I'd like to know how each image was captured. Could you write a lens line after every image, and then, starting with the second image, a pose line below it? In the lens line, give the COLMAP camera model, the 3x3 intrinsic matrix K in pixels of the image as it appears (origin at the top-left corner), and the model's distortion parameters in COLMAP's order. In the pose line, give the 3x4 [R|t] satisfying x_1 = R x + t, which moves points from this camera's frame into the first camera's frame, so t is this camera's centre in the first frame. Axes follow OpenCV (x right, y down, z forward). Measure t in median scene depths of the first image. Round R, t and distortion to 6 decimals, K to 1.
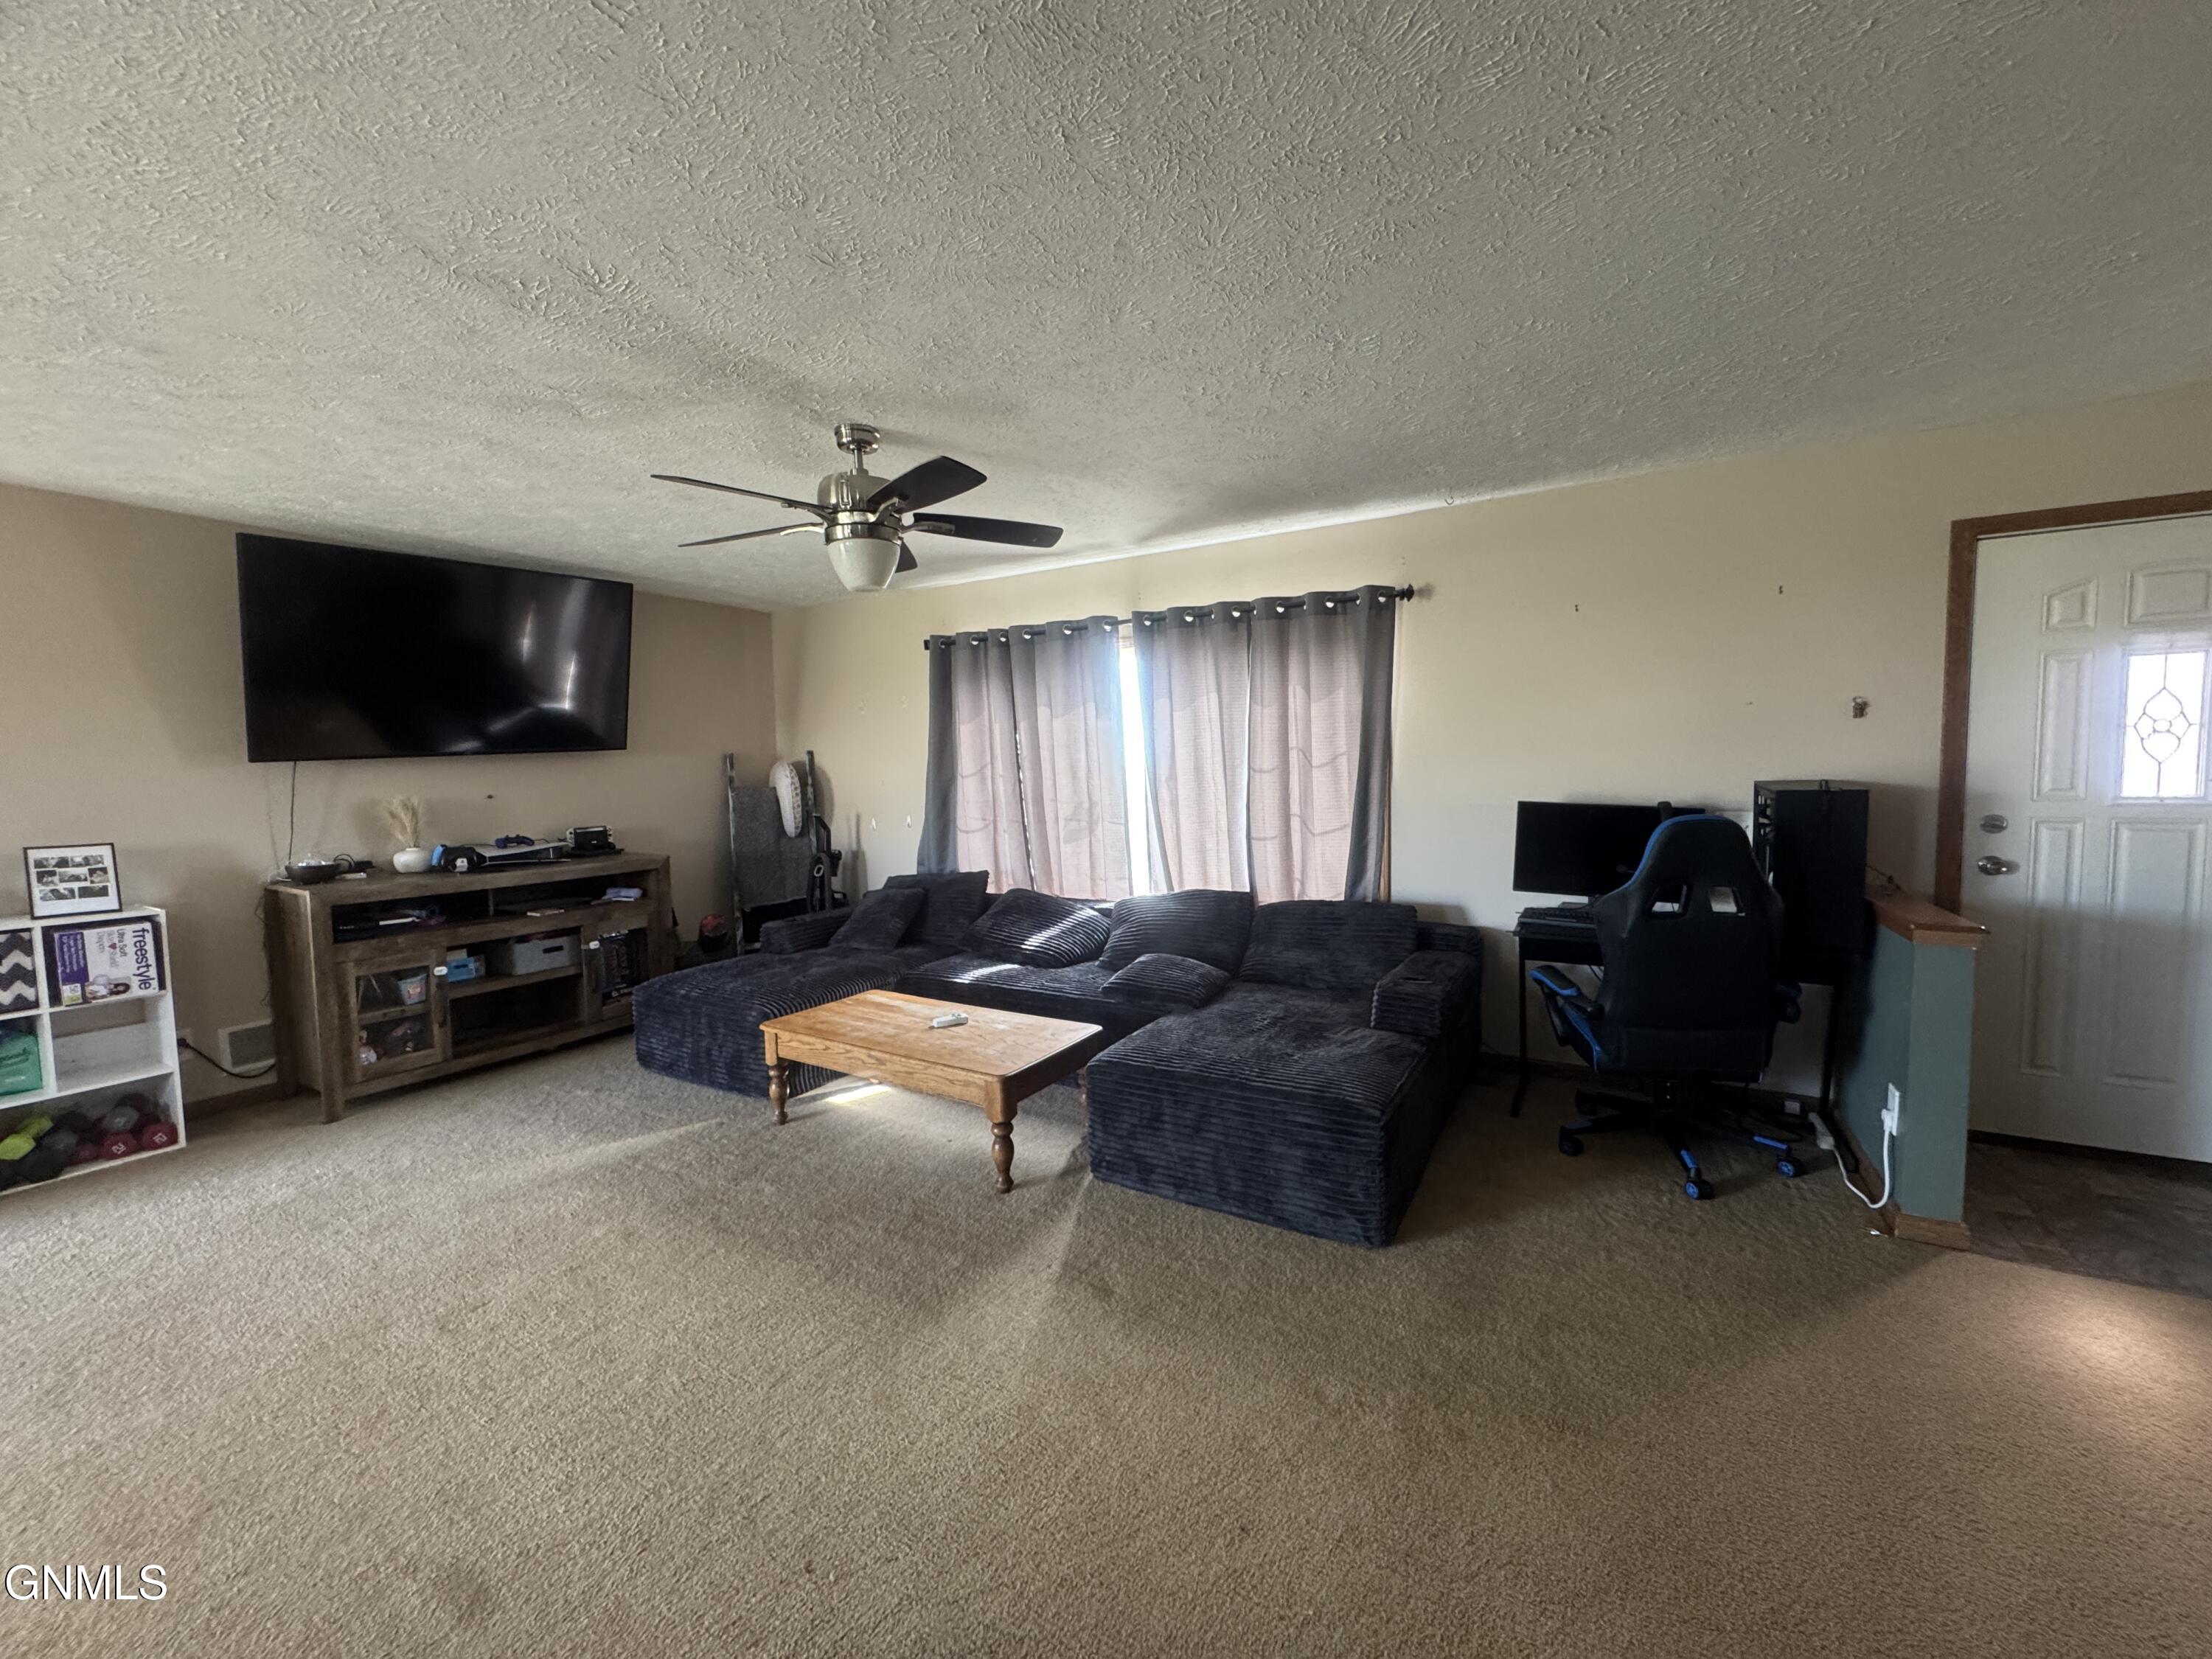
lens RADIAL K [[882.3, 0, 1105.2], [0, 882.3, 831.3], [0, 0, 1]] dist [-0.001285, -0.000126]
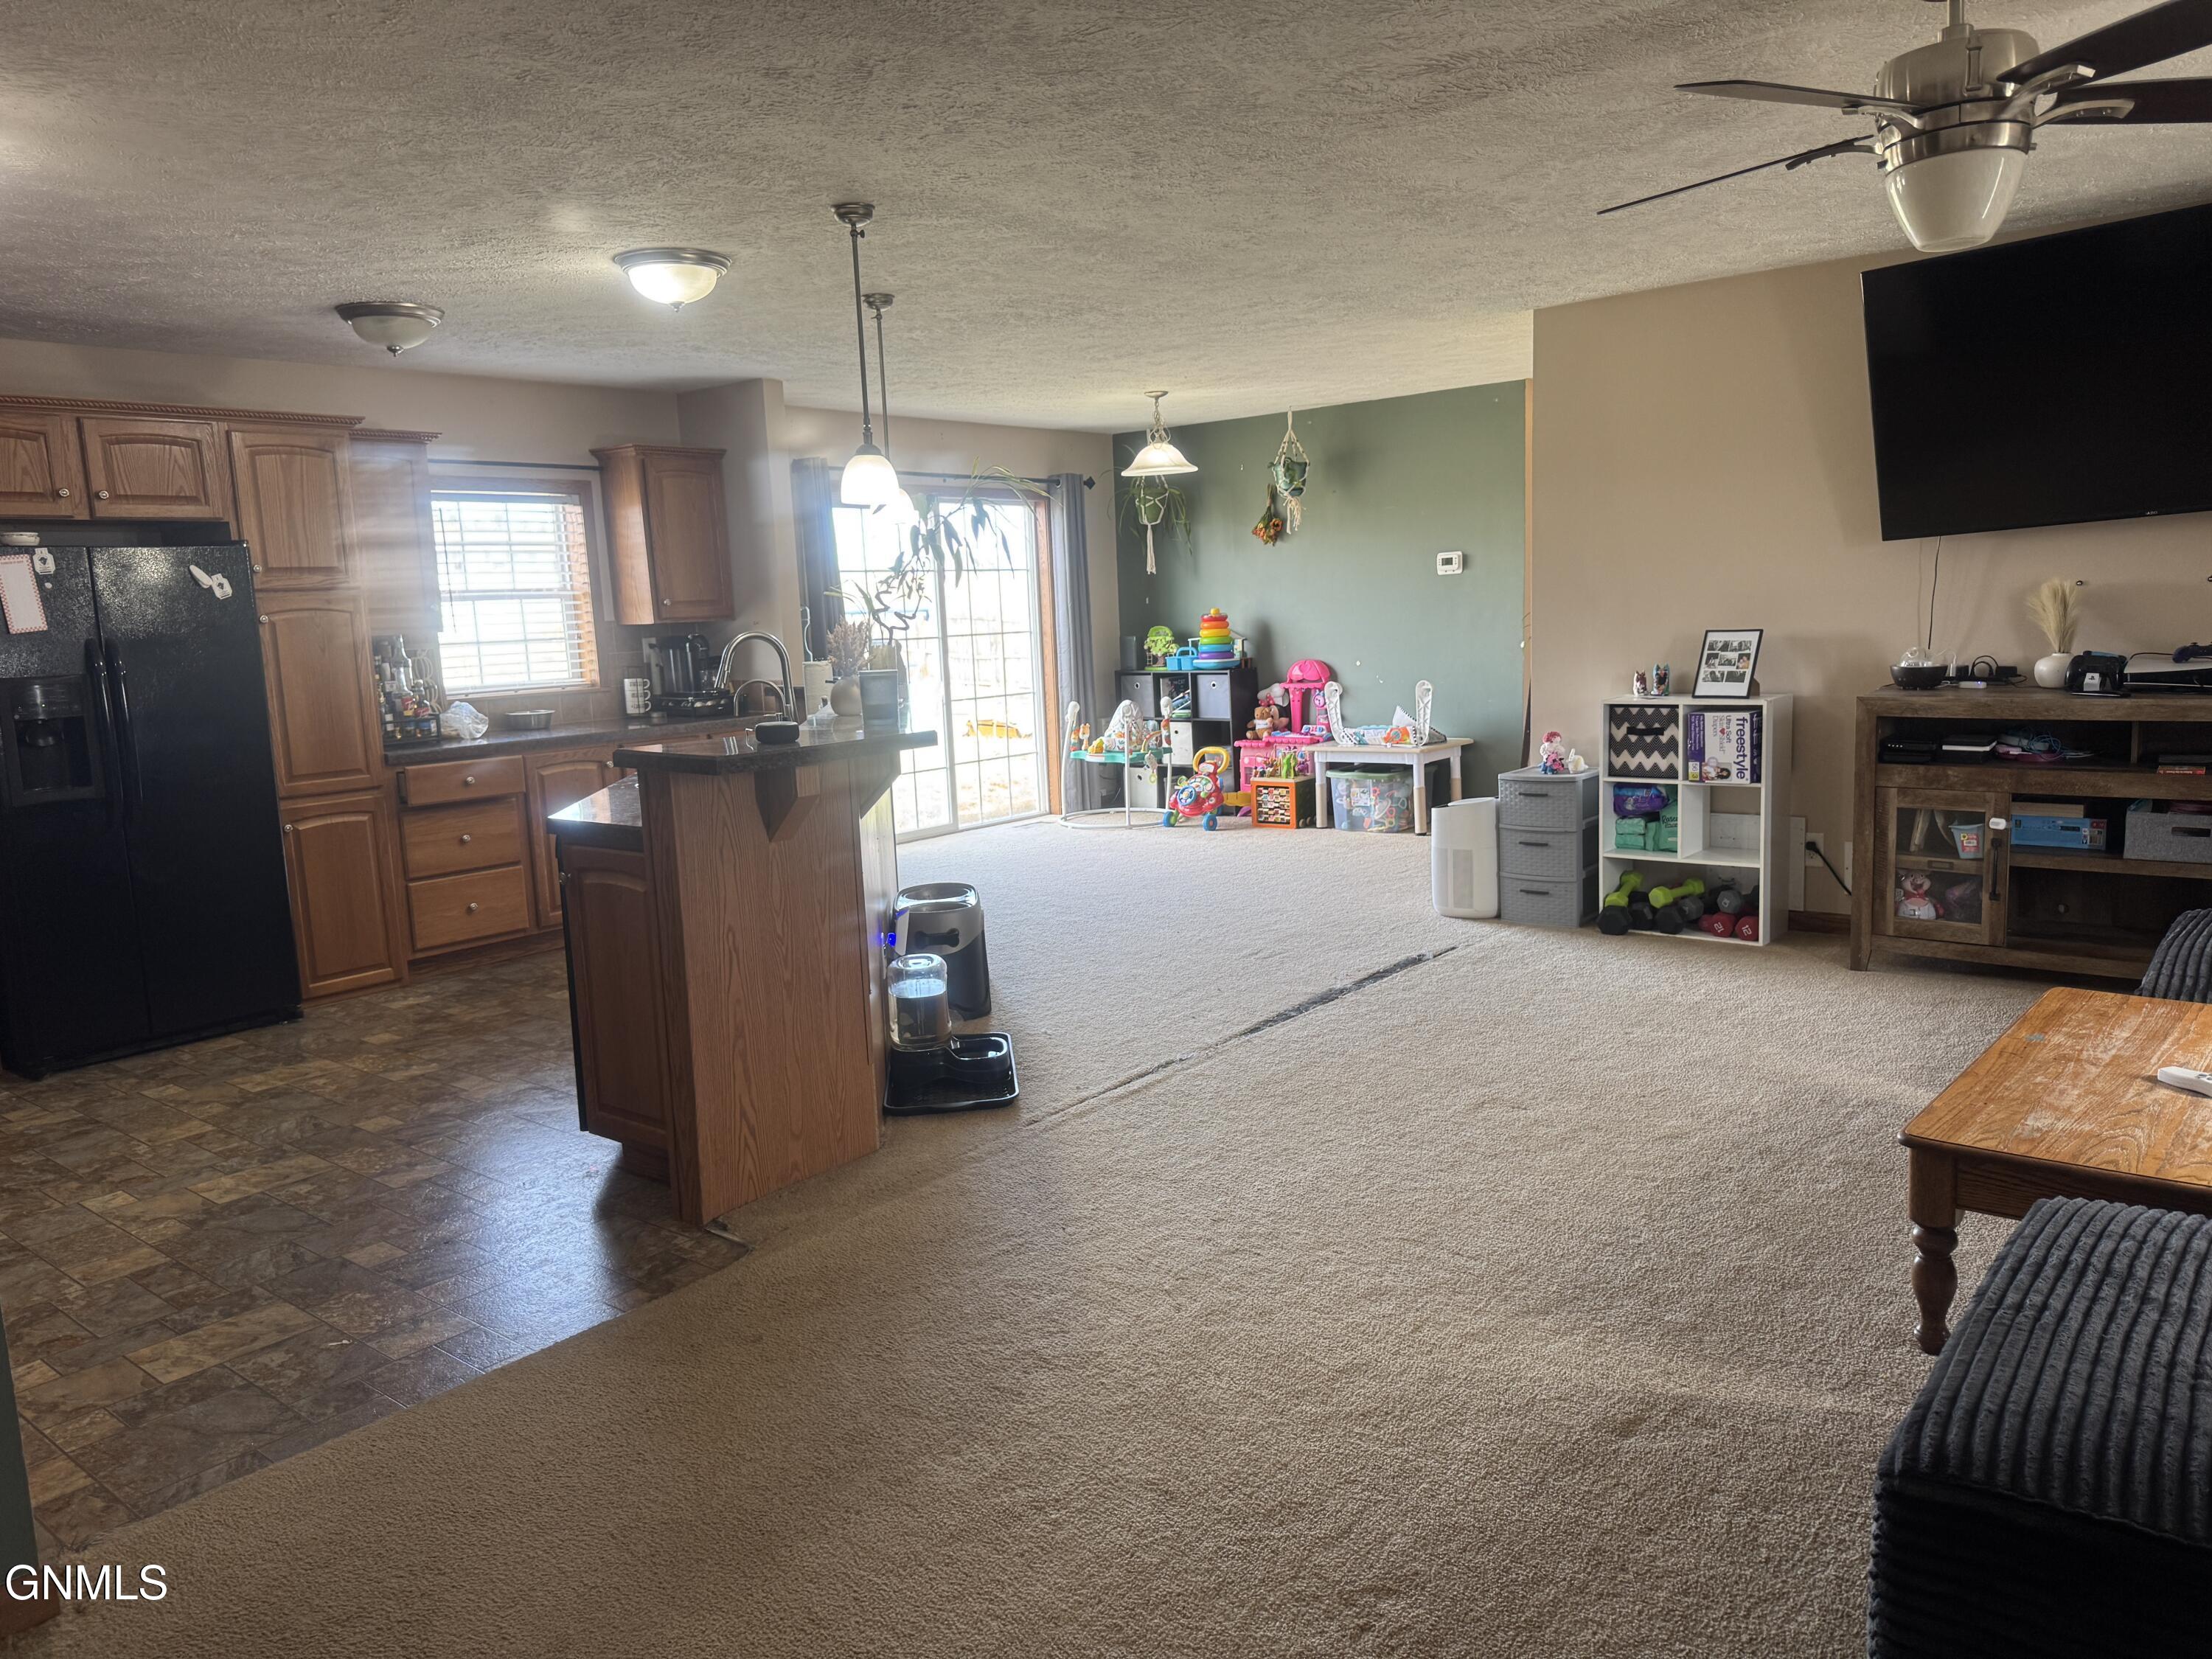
lens RADIAL K [[1554.9, 0, 1105.3], [0, 1554.9, 840.8], [0, 0, 1]] dist [0.025410, -0.030488]
pose [[-0.154681, 0.178629, -0.971682, 0.673717], [-0.021706, 0.982667, 0.184104, -0.054905], [0.987726, 0.049569, -0.148123, 0.493361]]
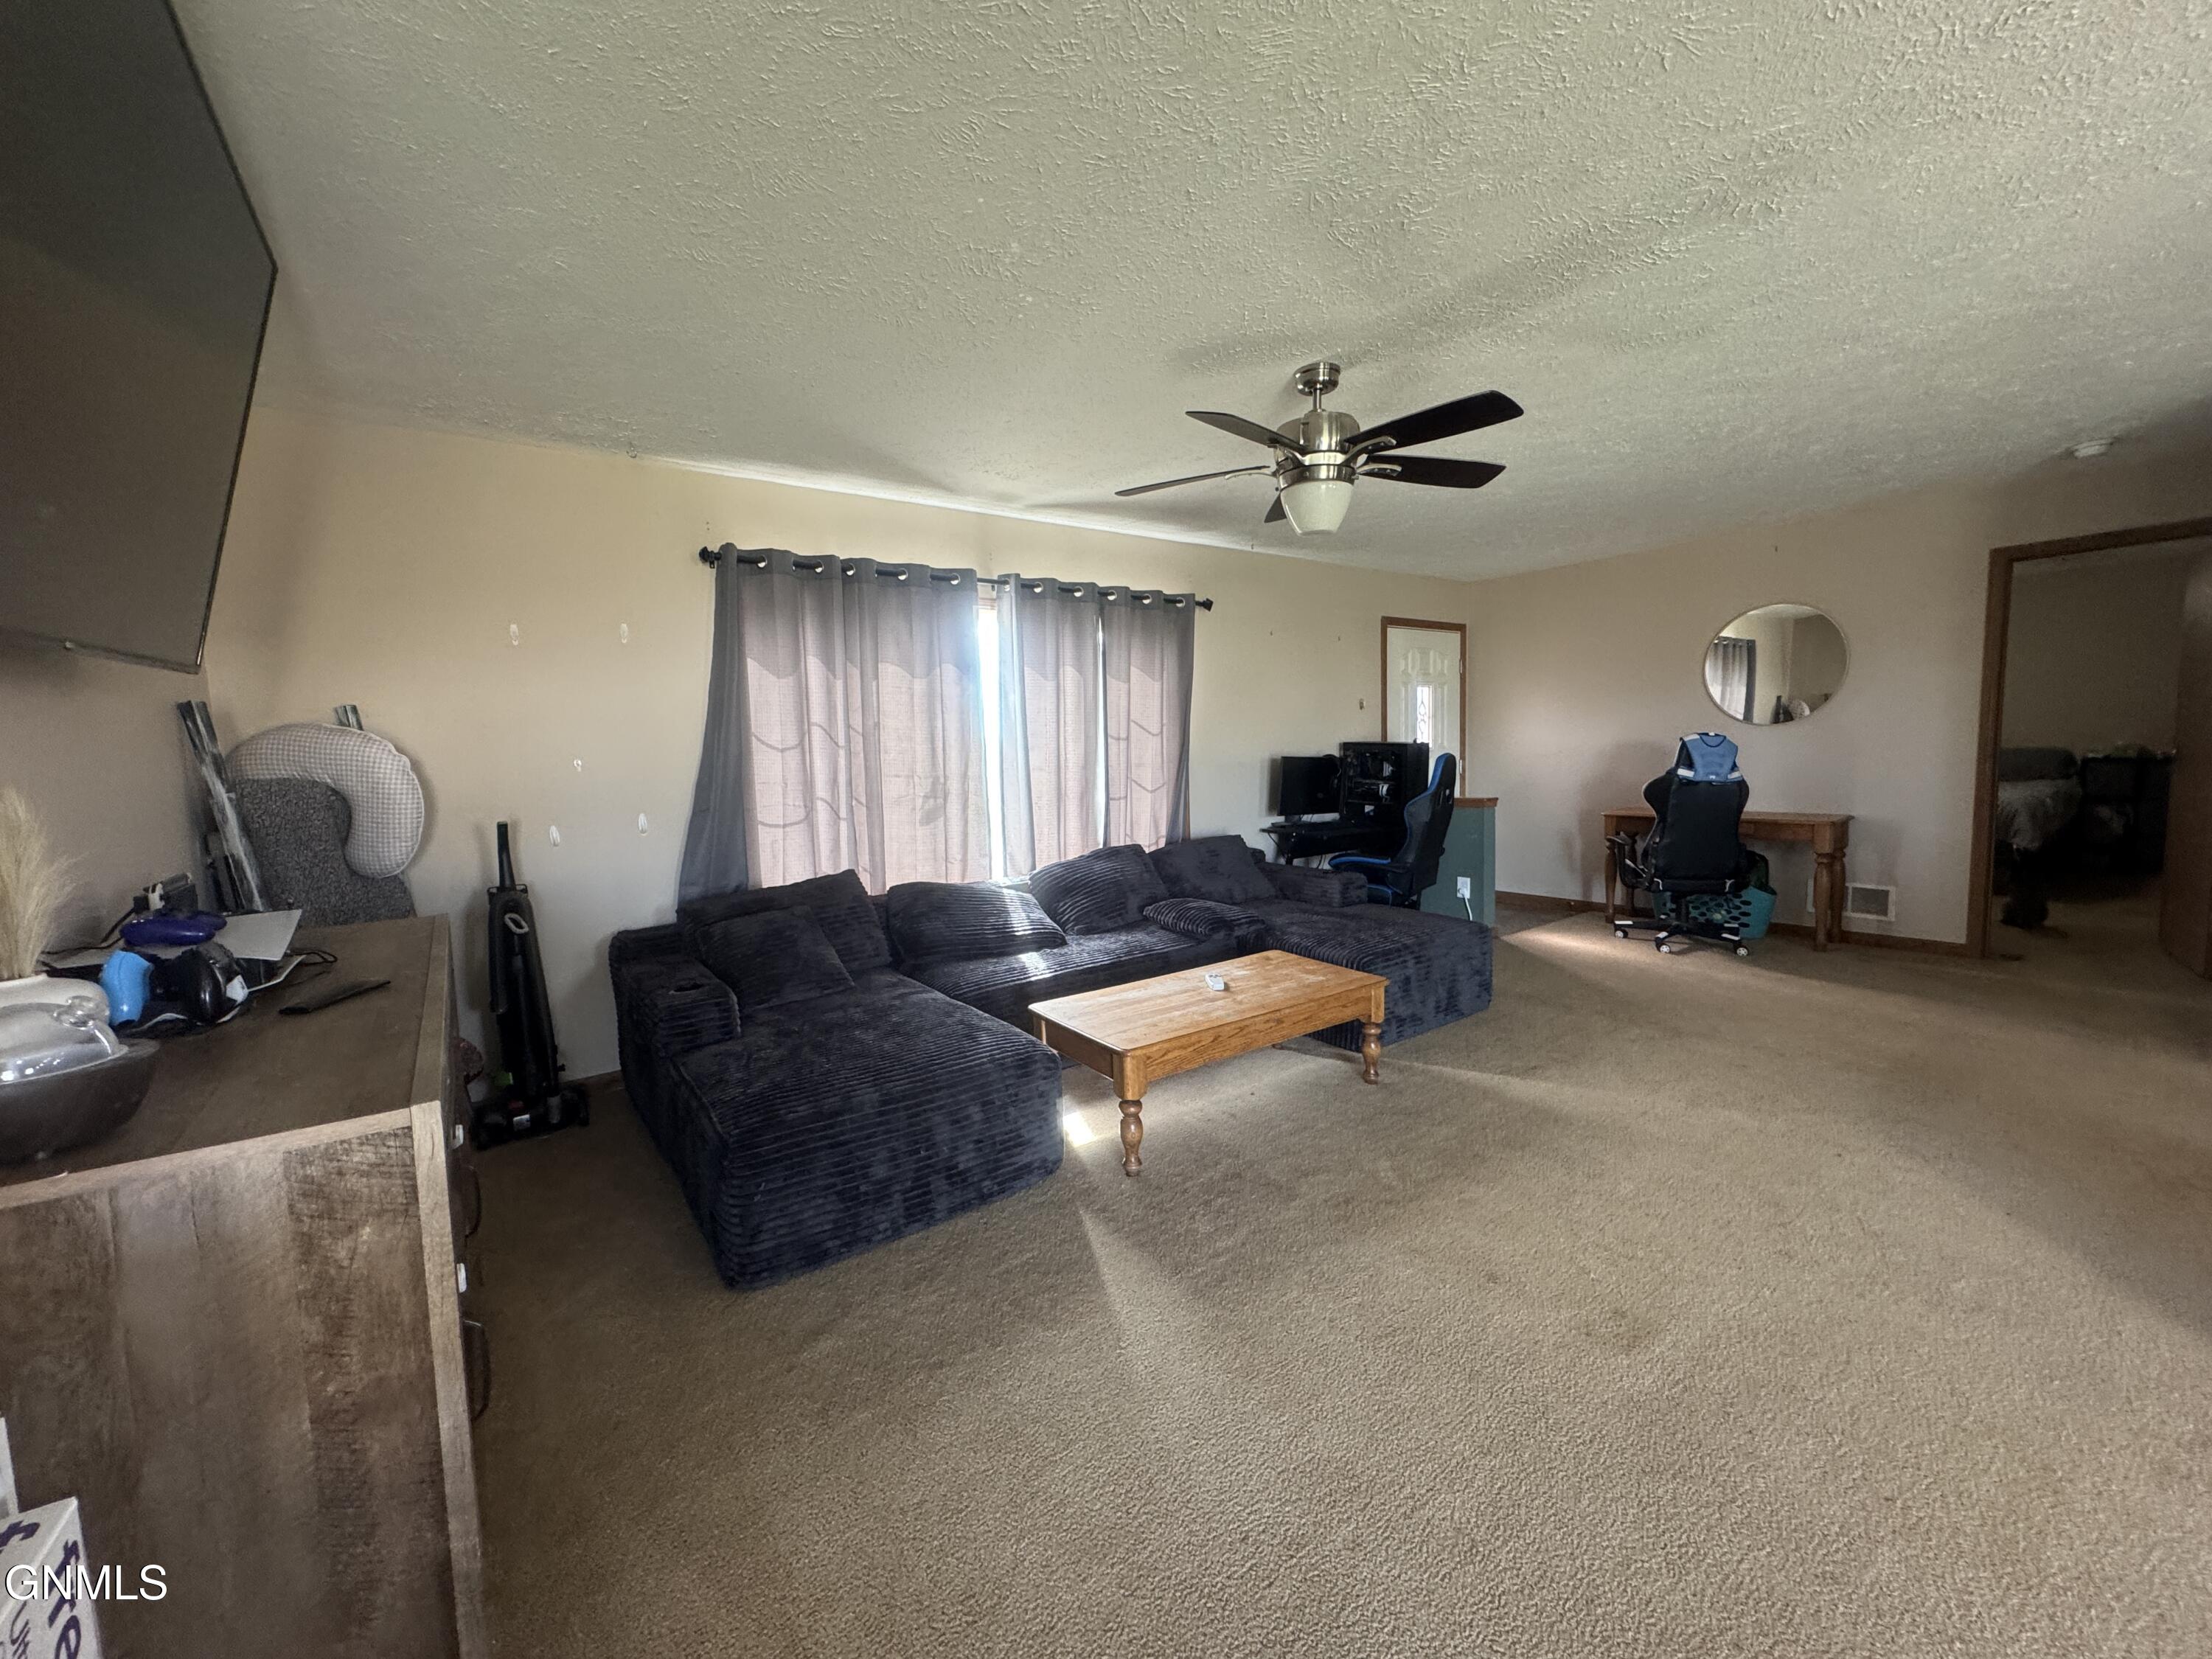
lens RADIAL K [[880.2, 0, 1106.5], [0, 880.2, 832.4], [0, 0, 1]] dist [0.002029, 0.000116]
pose [[0.392517, -0.086162, 0.915700, -1.021336], [0.088647, 0.994511, 0.055579, -0.014622], [-0.915463, 0.059358, 0.398000, 0.661804]]
